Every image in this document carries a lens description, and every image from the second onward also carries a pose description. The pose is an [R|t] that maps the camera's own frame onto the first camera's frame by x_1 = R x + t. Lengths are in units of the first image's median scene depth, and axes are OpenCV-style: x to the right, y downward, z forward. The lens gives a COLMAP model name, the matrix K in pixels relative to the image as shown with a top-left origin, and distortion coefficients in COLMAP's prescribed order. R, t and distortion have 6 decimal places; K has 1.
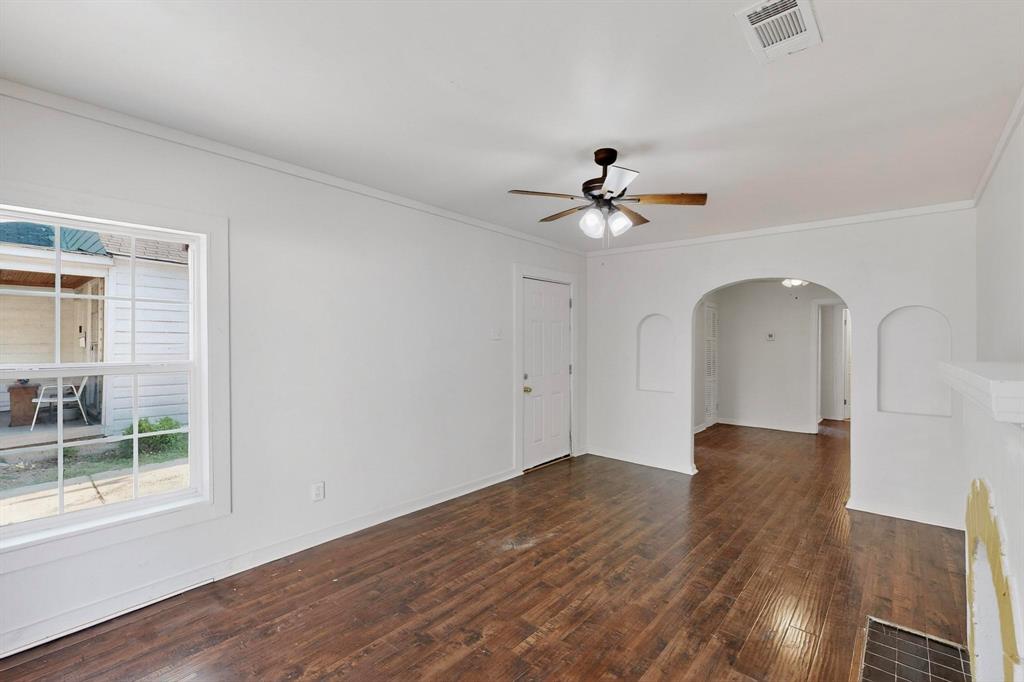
lens RADIAL K [[443.7, 0, 514.6], [0, 443.7, 337.3], [0, 0, 1]] dist [-0.000187, -0.000104]
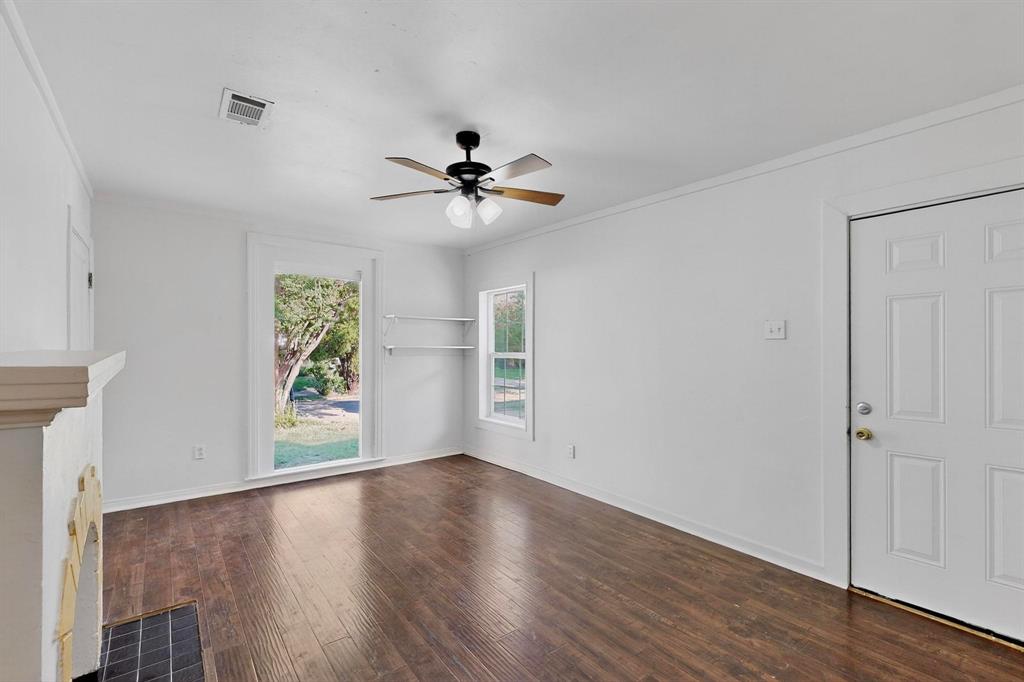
lens RADIAL K [[443.7, 0, 512.8], [0, 443.7, 346.4], [0, 0, 1]] dist [-0.000187, -0.000104]
pose [[-0.176212, -0.004141, -0.984343, 0.780646], [-0.002174, 0.999990, -0.003818, 0.024540], [0.984350, 0.001468, -0.176220, 0.886919]]
